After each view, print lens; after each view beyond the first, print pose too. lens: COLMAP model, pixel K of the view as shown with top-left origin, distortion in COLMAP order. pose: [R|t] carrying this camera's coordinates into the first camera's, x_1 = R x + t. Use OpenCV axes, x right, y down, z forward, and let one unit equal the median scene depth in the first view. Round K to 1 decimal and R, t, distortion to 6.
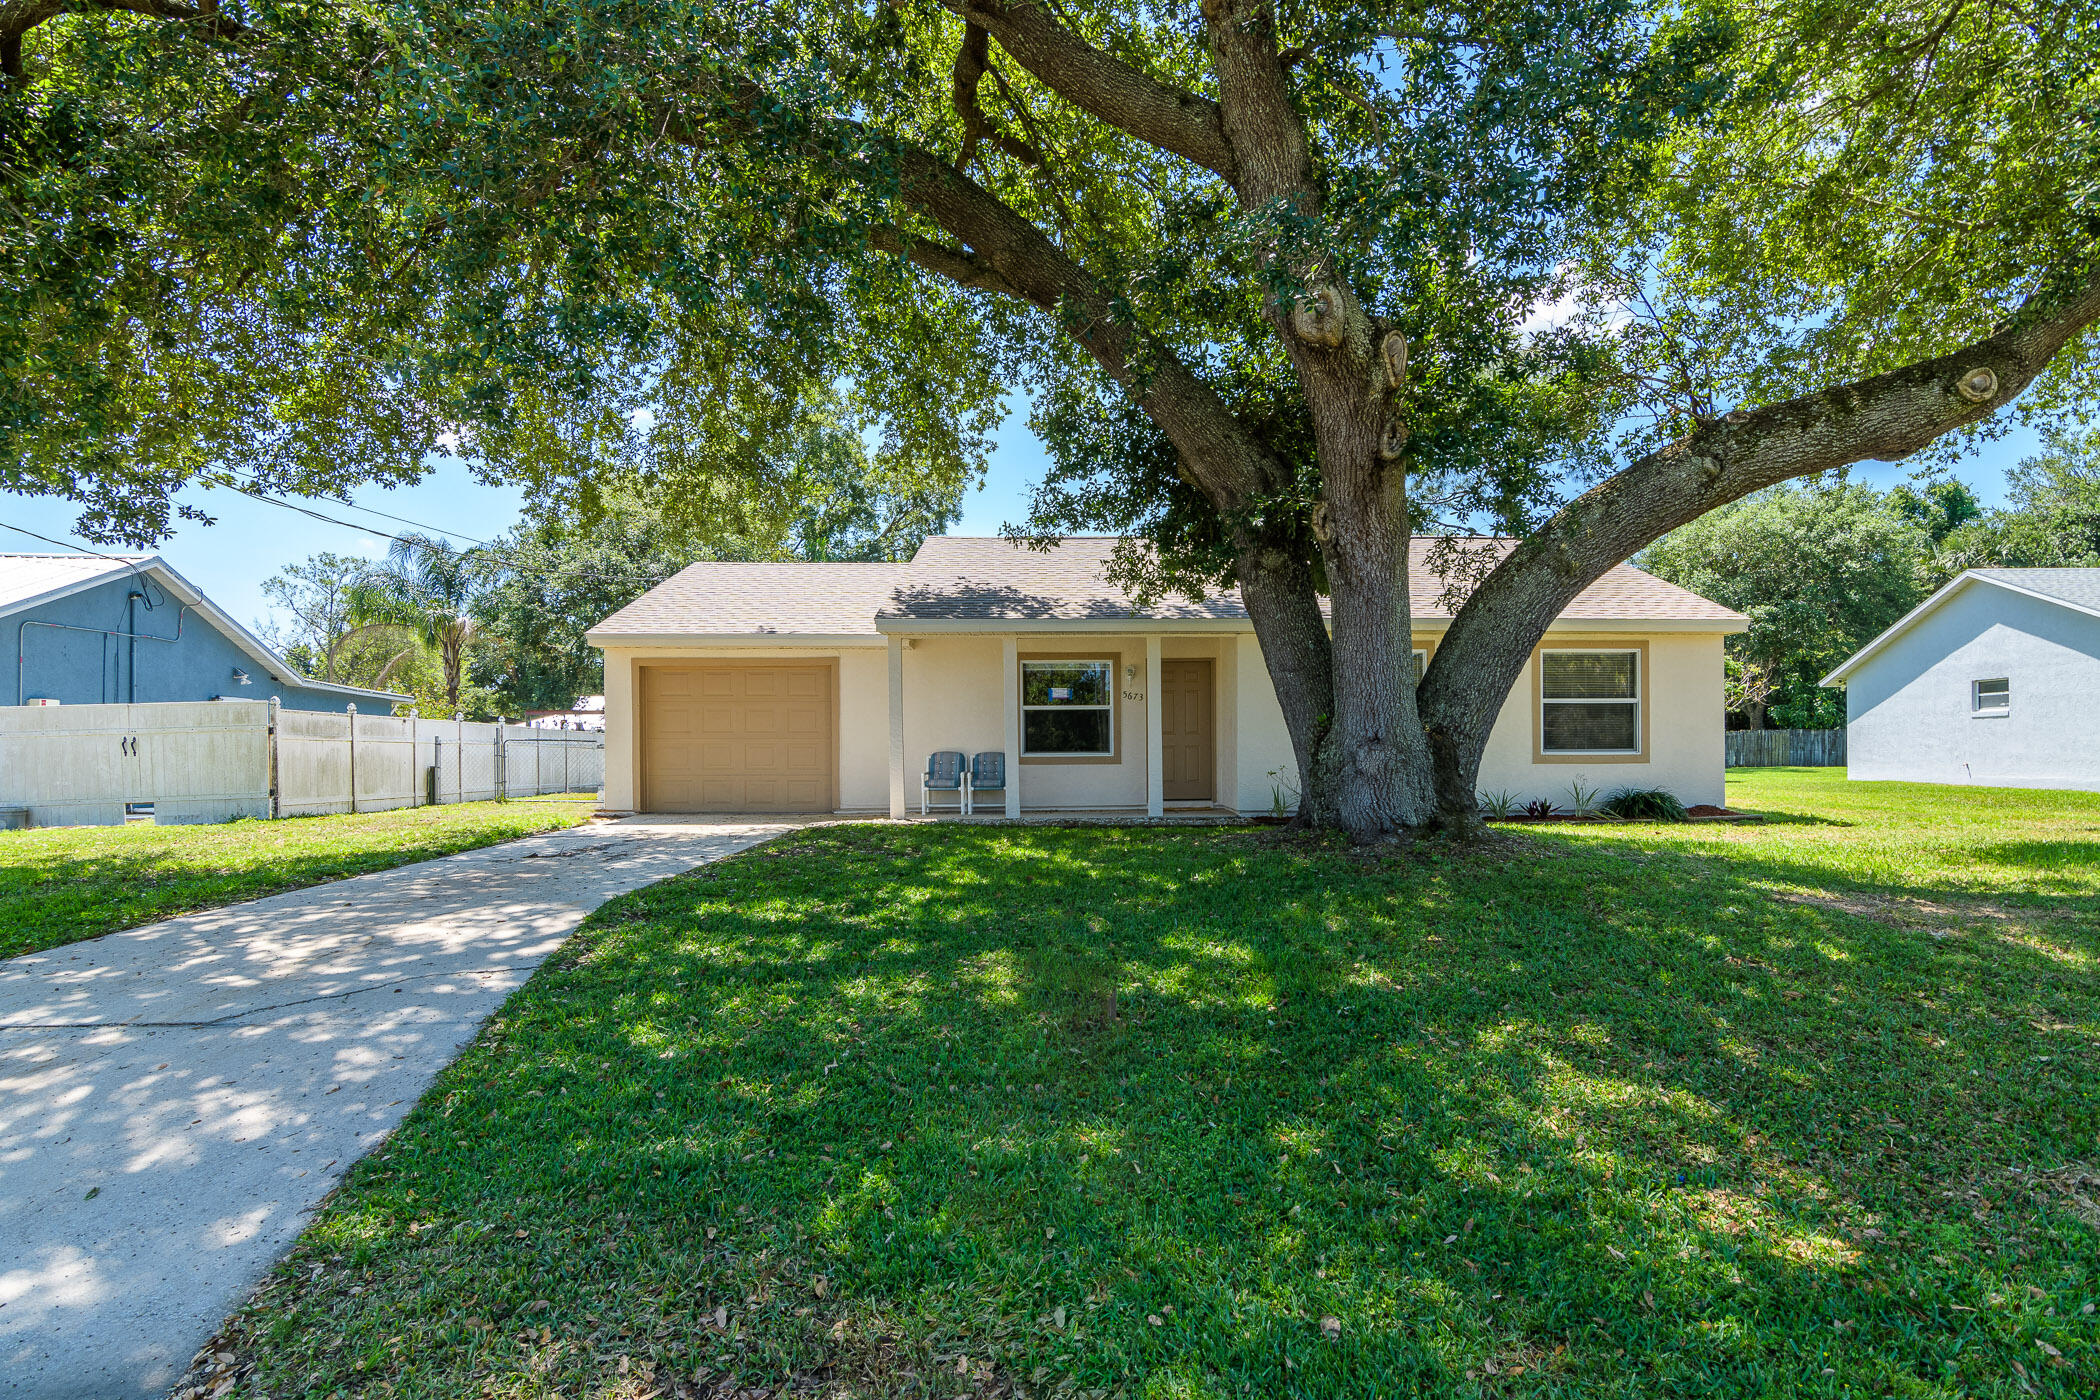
lens RADIAL K [[1046.8, 0, 1053.3], [0, 1046.8, 729.2], [0, 0, 1]] dist [0.029988, -0.000018]
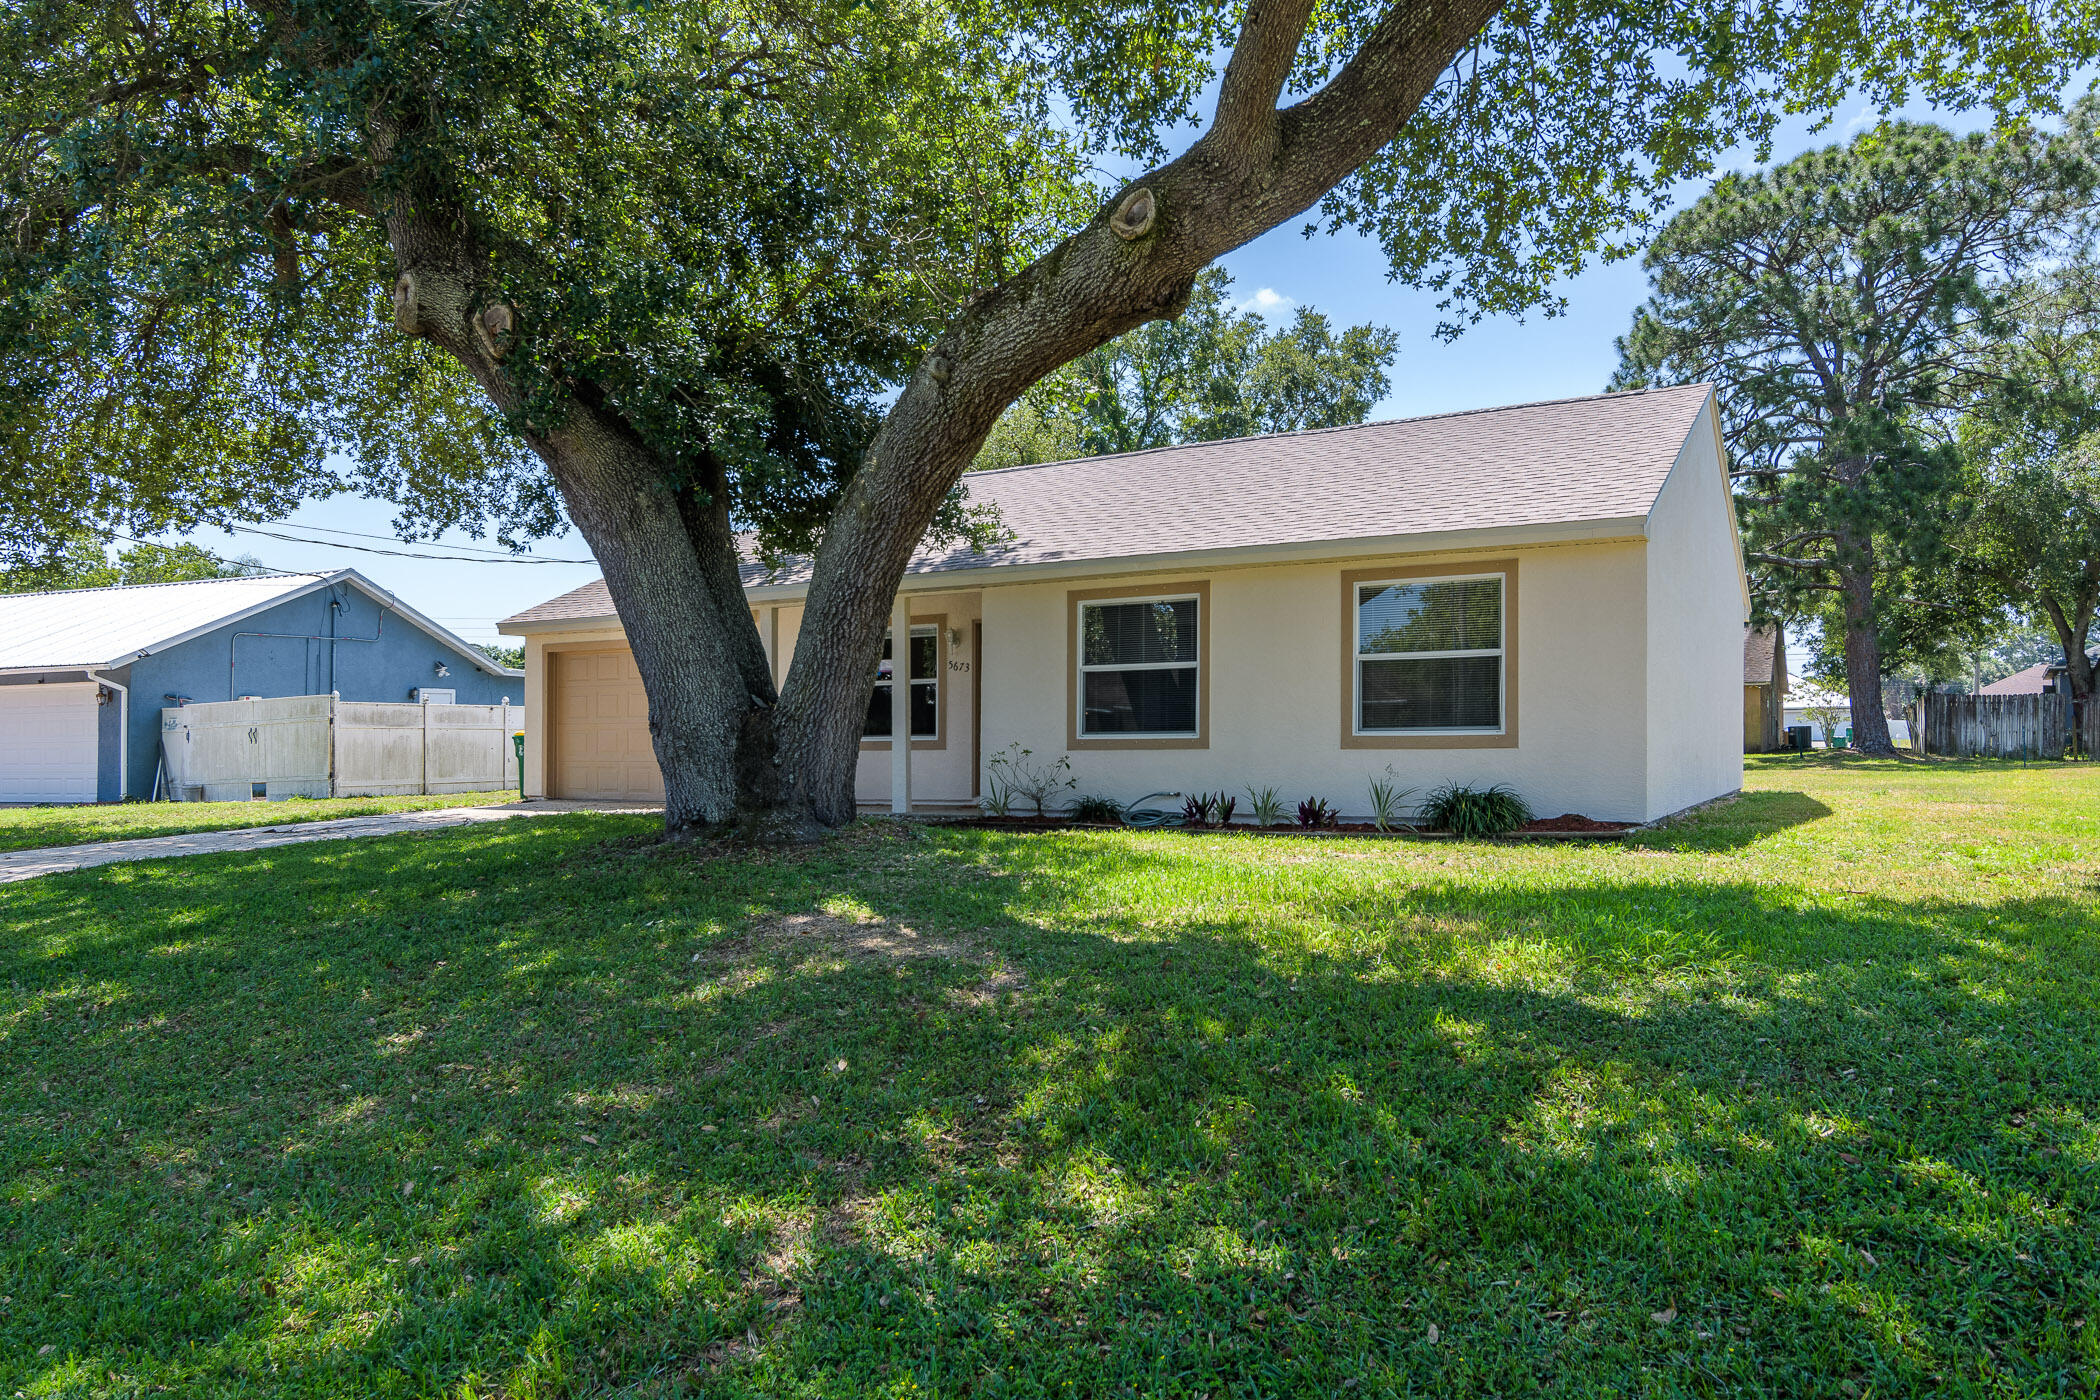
lens RADIAL K [[1453.1, 0, 1050.0], [0, 1453.1, 700.0], [0, 0, 1]] dist [0.000549, 0.000175]
pose [[0.852174, -0.019275, -0.522903, 0.792081], [0.021980, 0.999758, -0.001032, -0.002761], [0.522797, -0.010614, 0.852391, 0.084645]]
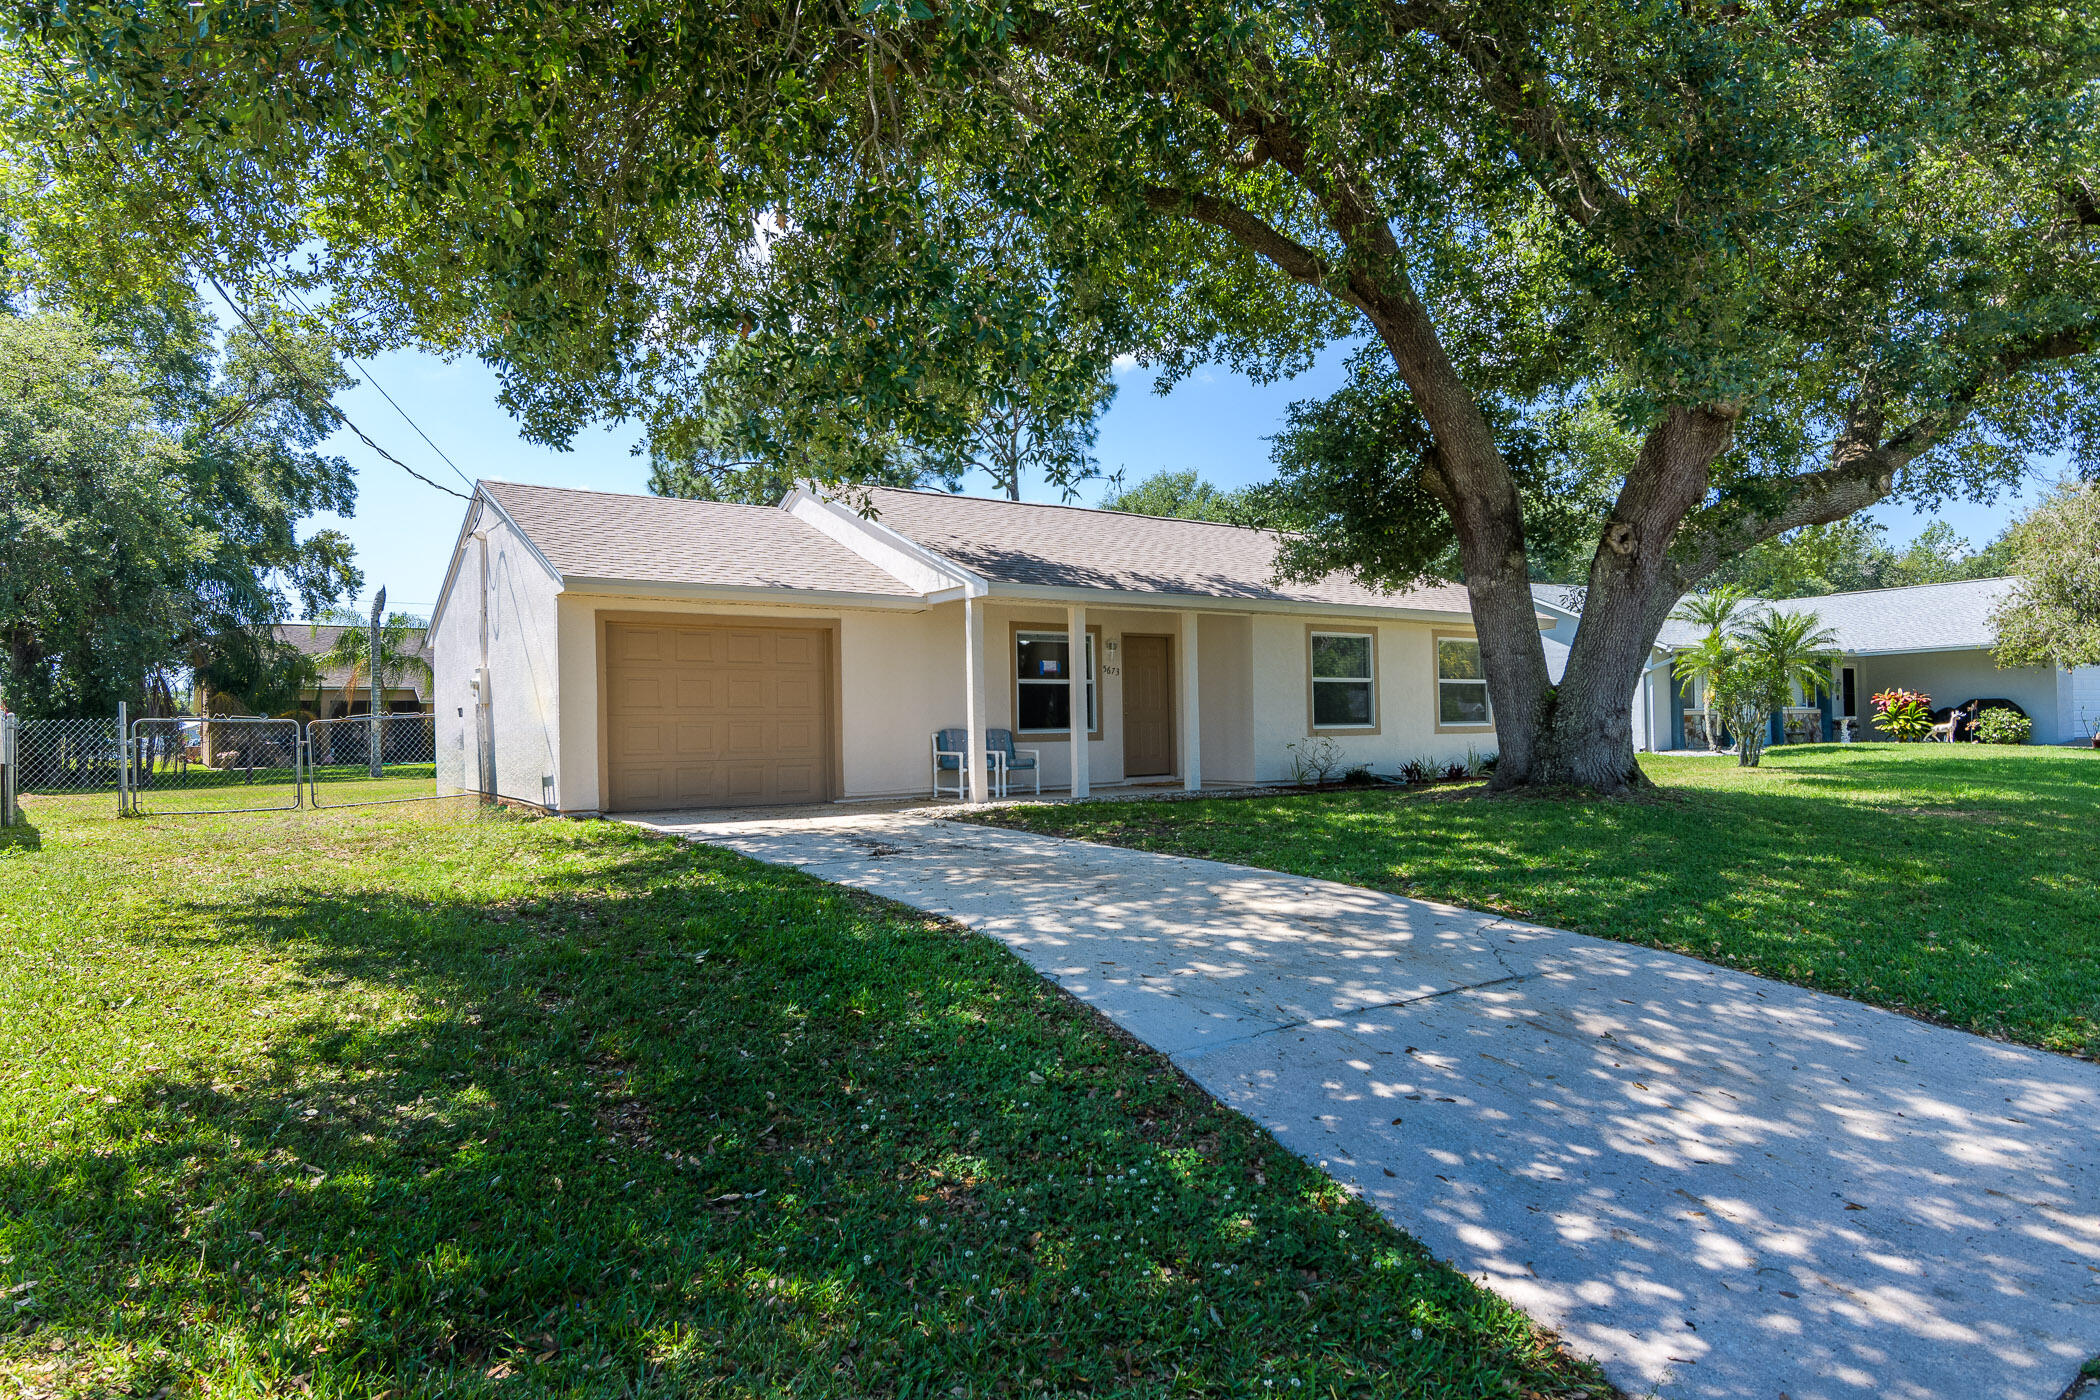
lens RADIAL K [[1303.5, 0, 1050.0], [0, 1303.5, 700.0], [0, 0, 1]] dist [0.001133, 0.000293]
pose [[0.846046, 0.002513, 0.533104, -0.479749], [0.002328, 0.999962, -0.008407, 0.004704], [-0.533105, 0.008354, 0.846008, 0.008572]]
